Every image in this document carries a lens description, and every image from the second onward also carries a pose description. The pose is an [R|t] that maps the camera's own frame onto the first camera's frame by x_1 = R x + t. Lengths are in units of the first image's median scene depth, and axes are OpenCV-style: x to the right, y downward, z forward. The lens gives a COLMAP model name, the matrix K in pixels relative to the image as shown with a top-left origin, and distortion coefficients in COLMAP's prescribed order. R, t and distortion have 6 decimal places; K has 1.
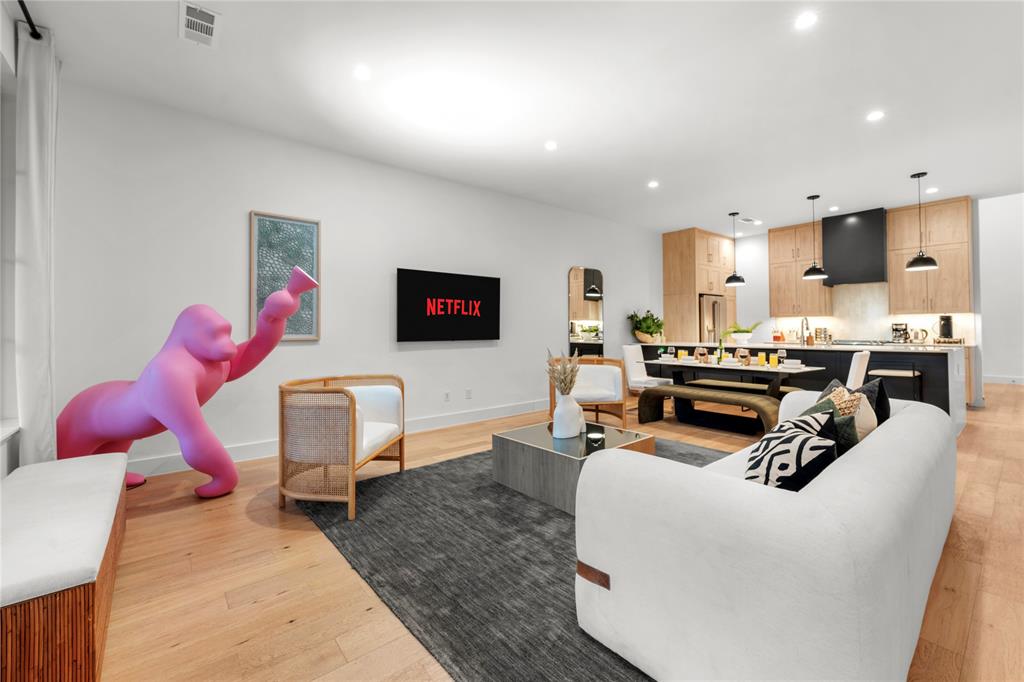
lens RADIAL K [[419.2, 0, 508.9], [0, 419.2, 326.9], [0, 0, 1]] dist [0.001128, -0.000055]
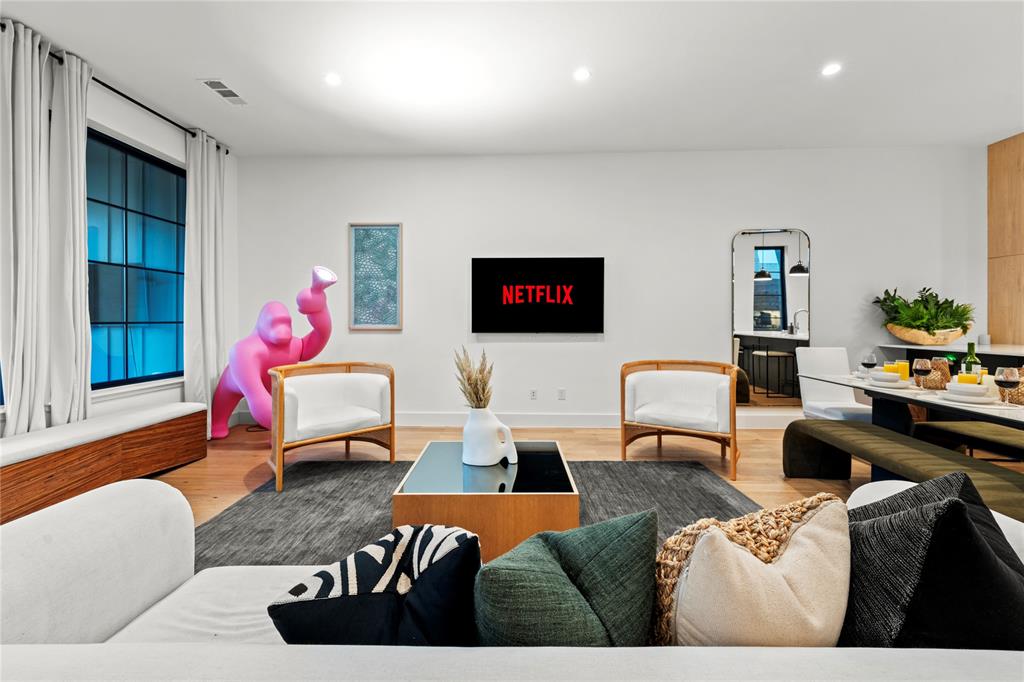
lens RADIAL K [[425.2, 0, 505.8], [0, 425.2, 320.6], [0, 0, 1]] dist [-0.002731, -0.000157]
pose [[0.756455, 0.008295, -0.653994, 0.407507], [-0.000282, 0.999924, 0.012356, -0.002504], [0.654046, -0.009163, 0.756399, 0.276381]]
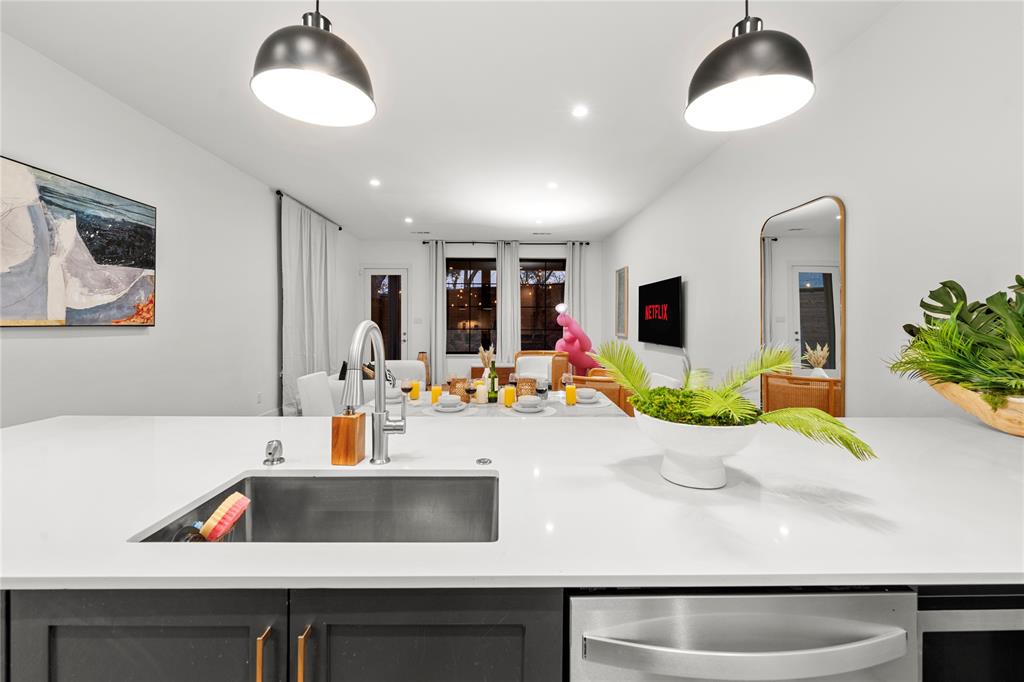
lens RADIAL K [[425.2, 0, 505.8], [0, 425.2, 320.6], [0, 0, 1]] dist [-0.002731, -0.000157]
pose [[-0.621238, 0.005337, -0.783604, 0.961332], [0.009883, 0.999951, -0.001025, -0.027619], [0.783560, -0.008381, -0.621260, 1.373094]]
